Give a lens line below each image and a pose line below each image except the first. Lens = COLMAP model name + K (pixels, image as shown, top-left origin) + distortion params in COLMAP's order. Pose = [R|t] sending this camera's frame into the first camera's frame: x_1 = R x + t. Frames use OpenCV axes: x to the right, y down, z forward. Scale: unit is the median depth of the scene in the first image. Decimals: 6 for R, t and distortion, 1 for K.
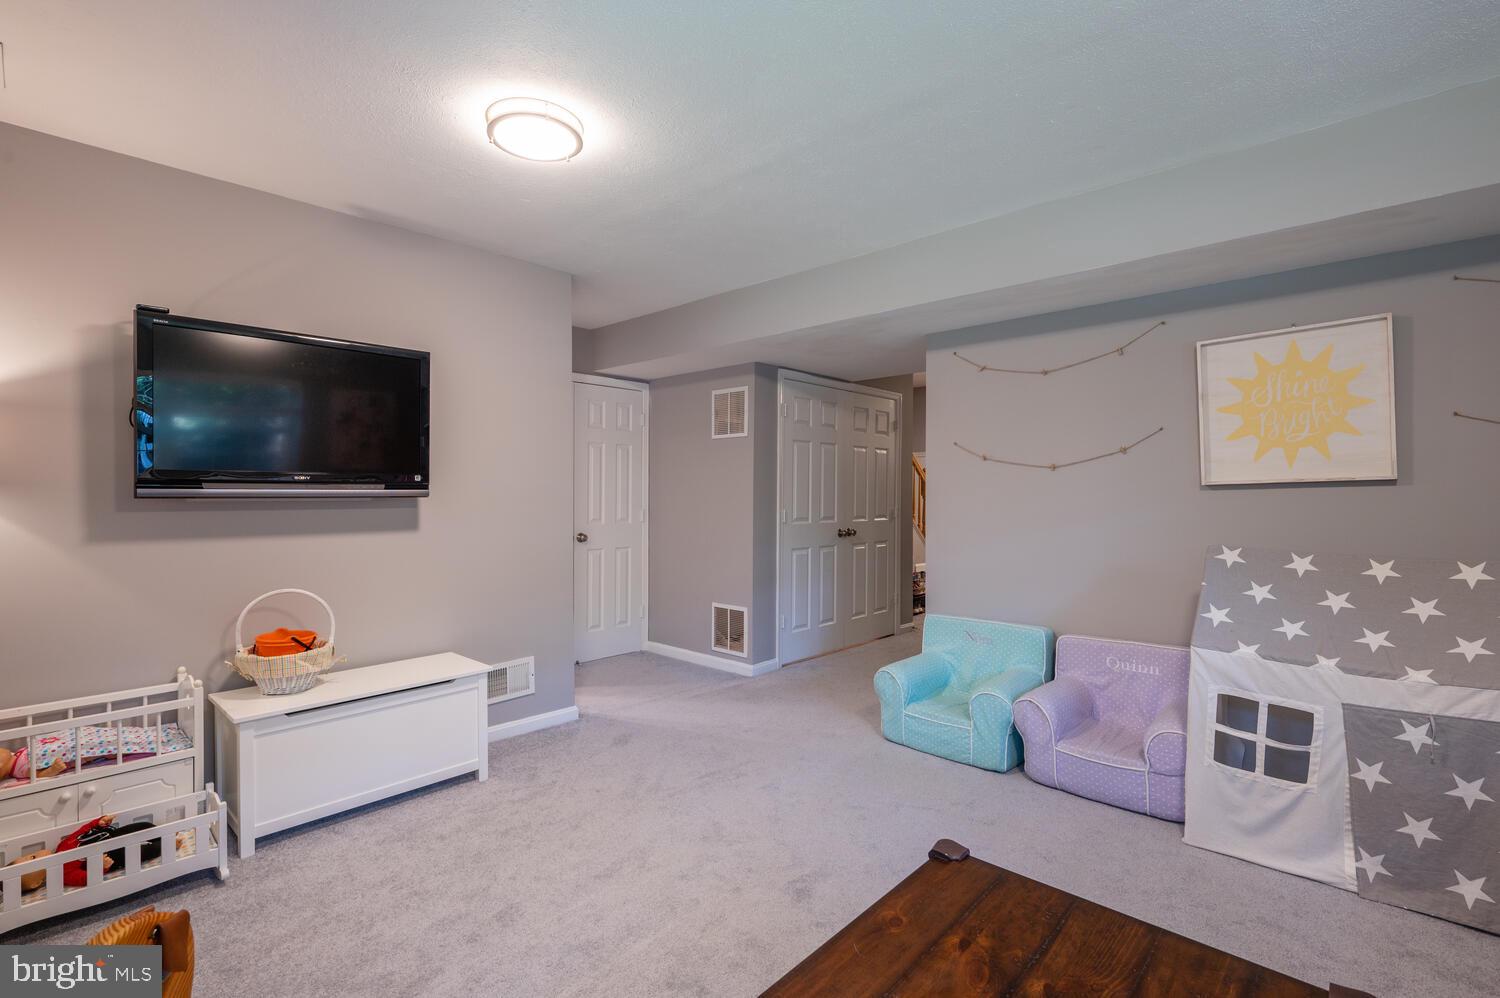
lens RADIAL K [[704.1, 0, 747.5], [0, 704.1, 494.8], [0, 0, 1]] dist [0.003541, 0.000824]
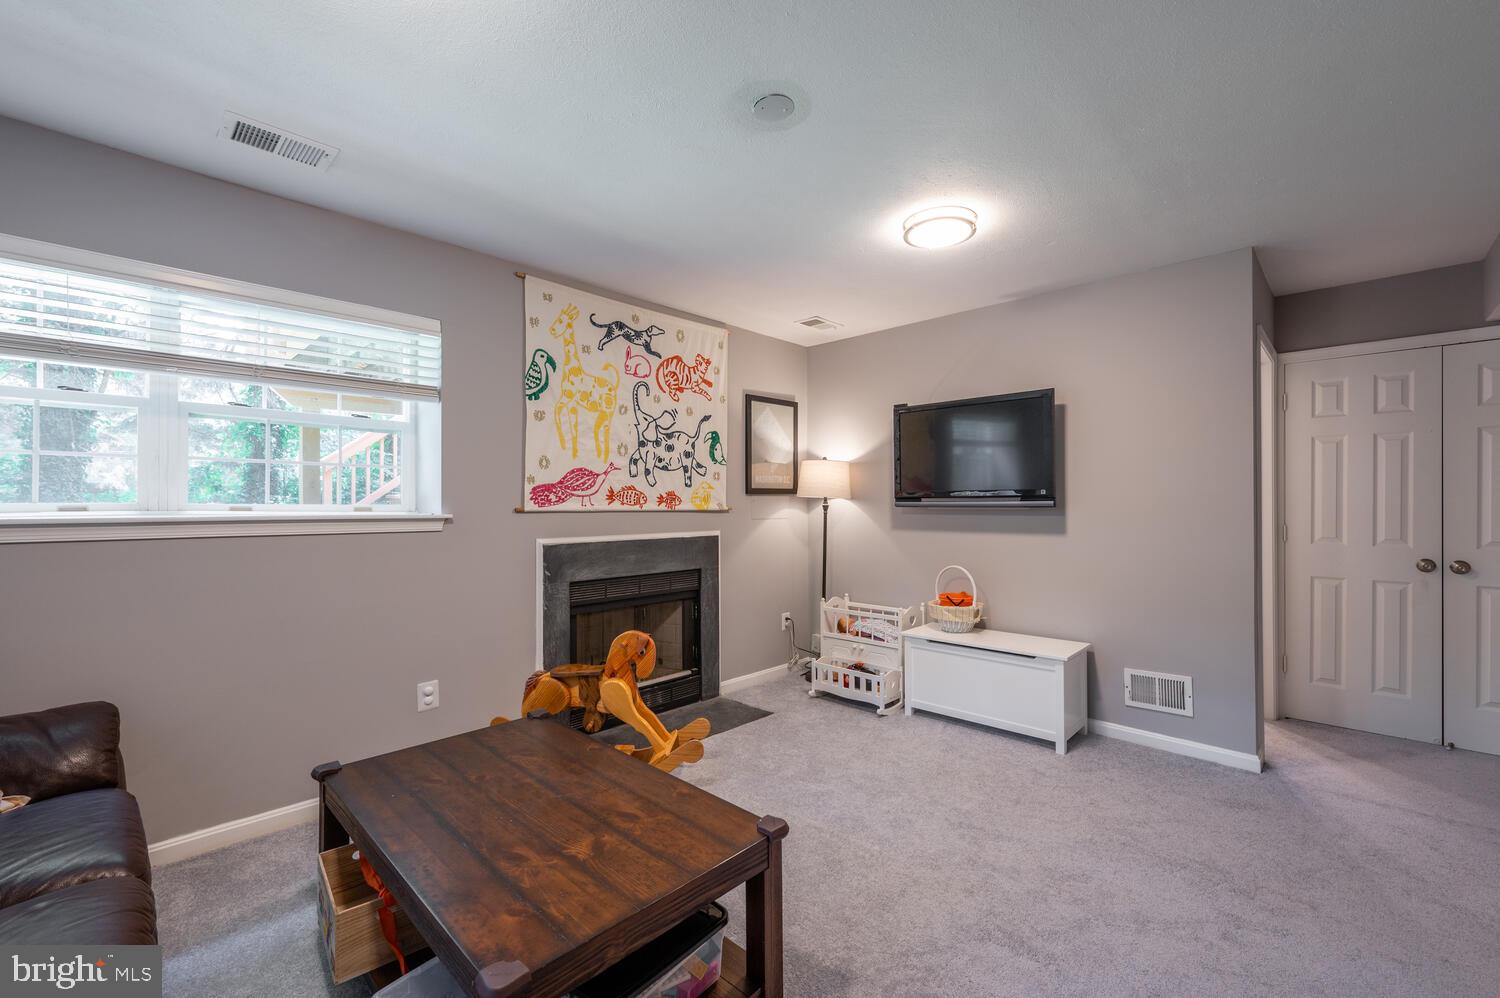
lens RADIAL K [[629.8, 0, 743.3], [0, 629.8, 498.4], [0, 0, 1]] dist [0.018107, 0.000046]
pose [[-0.036058, -0.010160, -0.999298, 0.847149], [0.000389, 0.999948, -0.010180, -0.000861], [0.999350, -0.000756, -0.036052, 0.649537]]
